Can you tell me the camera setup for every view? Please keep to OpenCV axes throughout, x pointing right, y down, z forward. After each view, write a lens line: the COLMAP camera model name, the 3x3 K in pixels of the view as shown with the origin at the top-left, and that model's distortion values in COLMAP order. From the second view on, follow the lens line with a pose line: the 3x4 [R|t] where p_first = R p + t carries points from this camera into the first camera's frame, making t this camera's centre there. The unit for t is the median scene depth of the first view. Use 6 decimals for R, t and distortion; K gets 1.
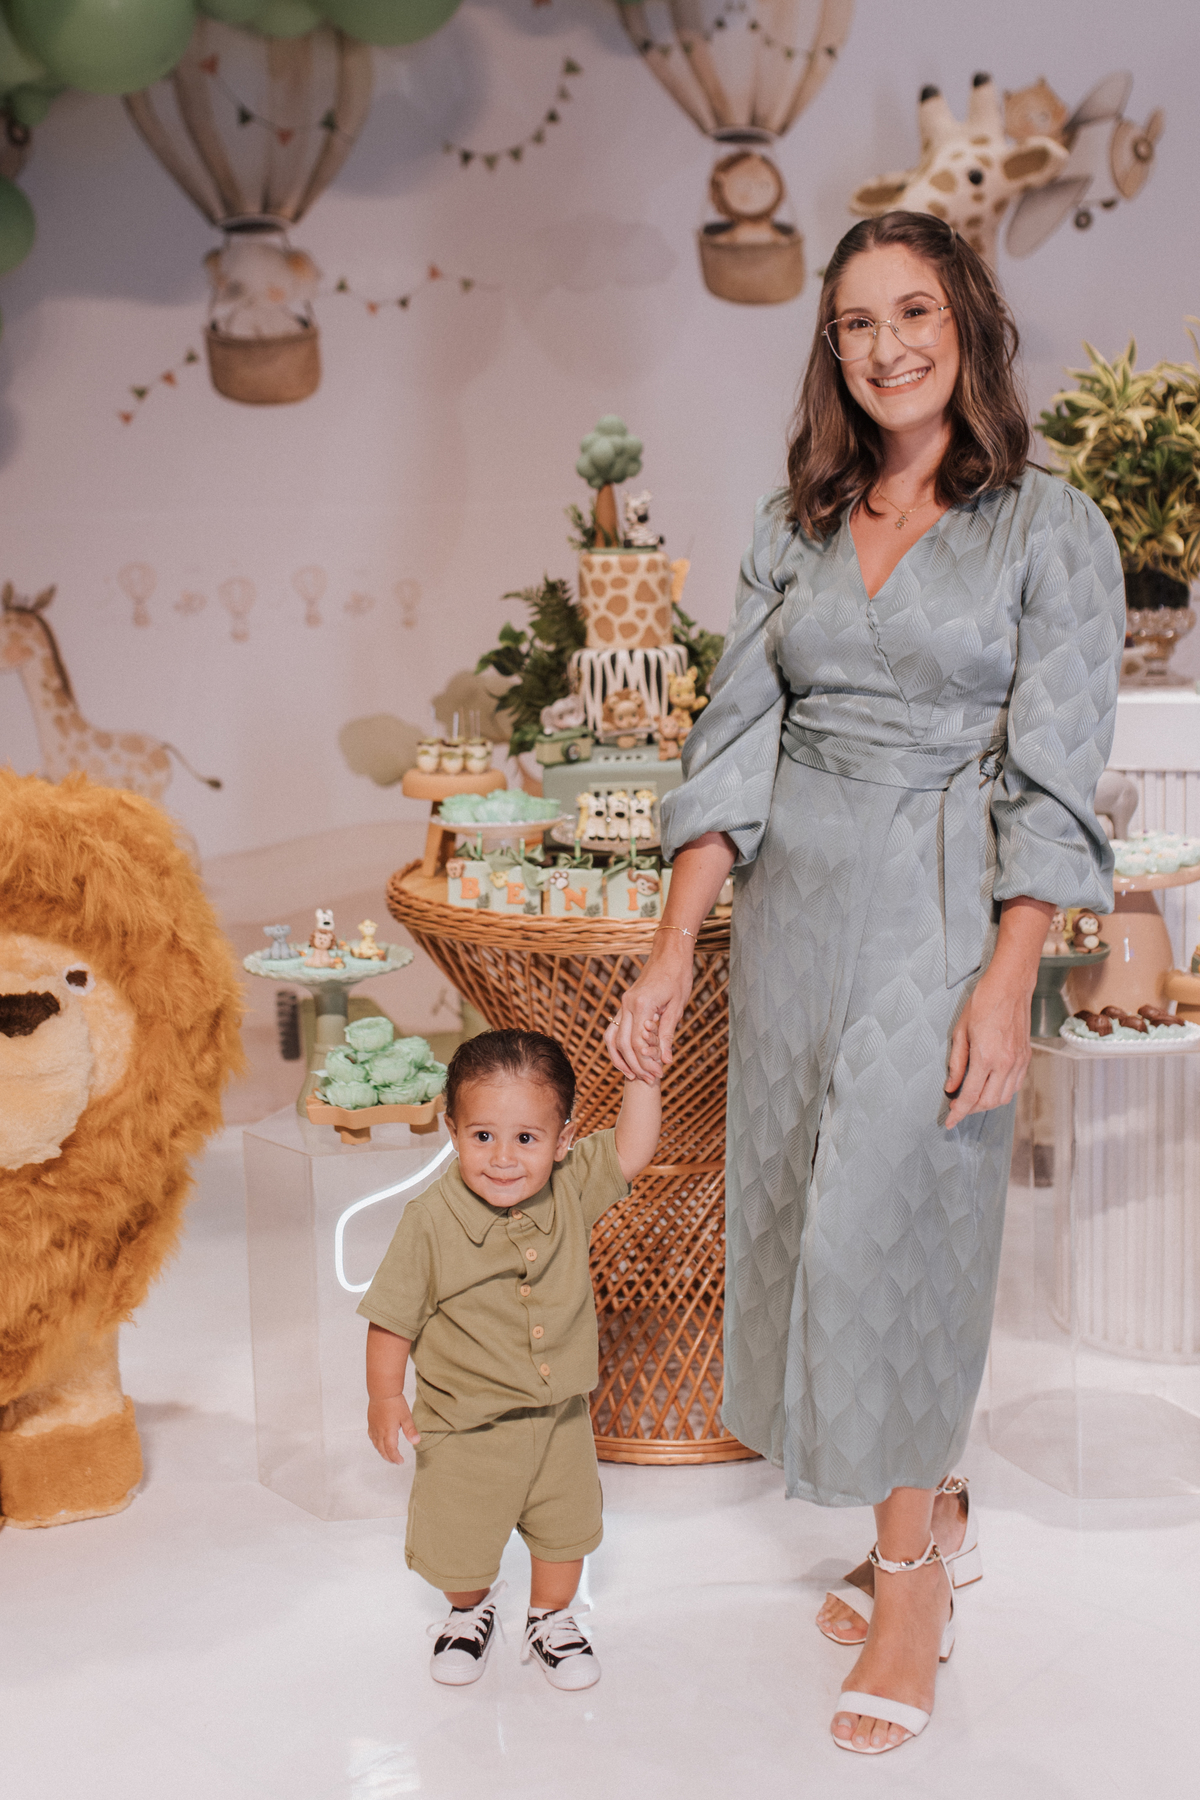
lens RADIAL K [[1769.3, 0, 575.5], [0, 1769.3, 832.6], [0, 0, 1]] dist [-0.058399, 0.000000]
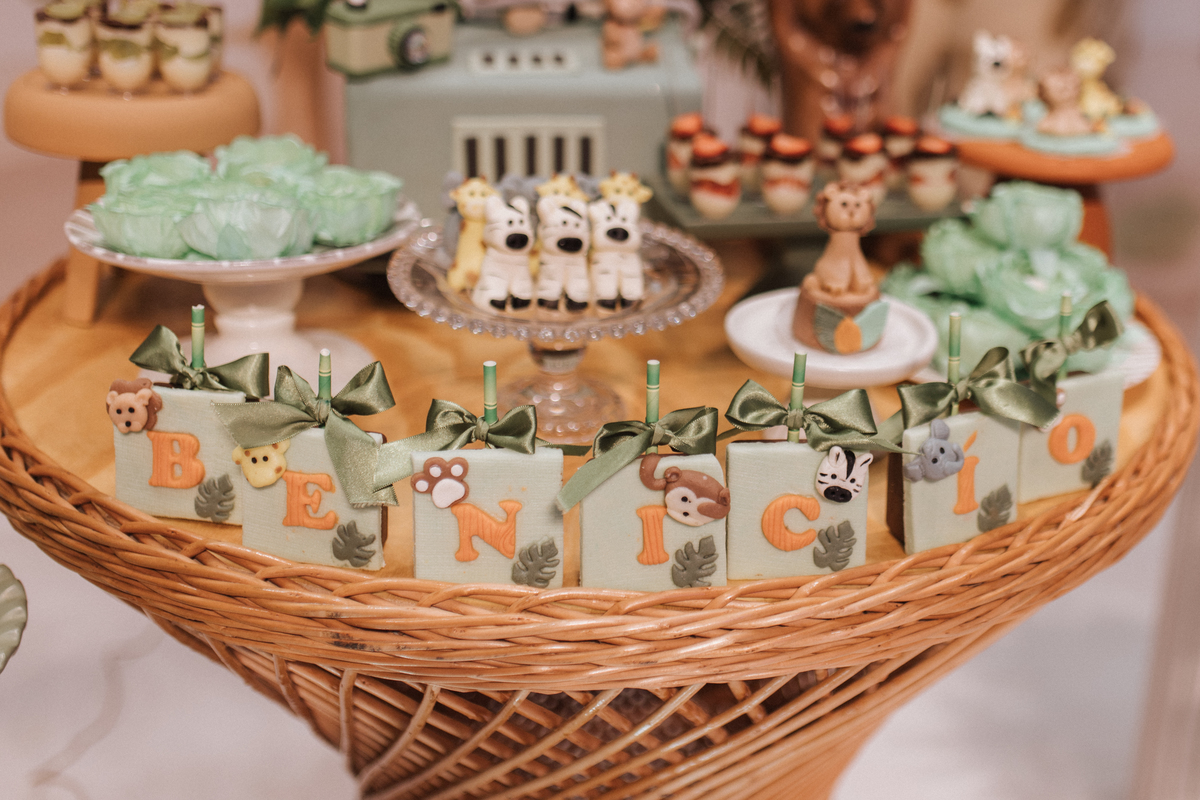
lens RADIAL K [[1427.8, 0, 694.0], [0, 1427.8, 309.8], [0, 0, 1]] dist [-0.008549, 0.000000]
pose [[0.963971, -0.023027, 0.265010, -0.030476], [-0.035215, 0.976431, 0.212938, -0.059585], [-0.263667, -0.214598, 0.940440, 0.631068]]
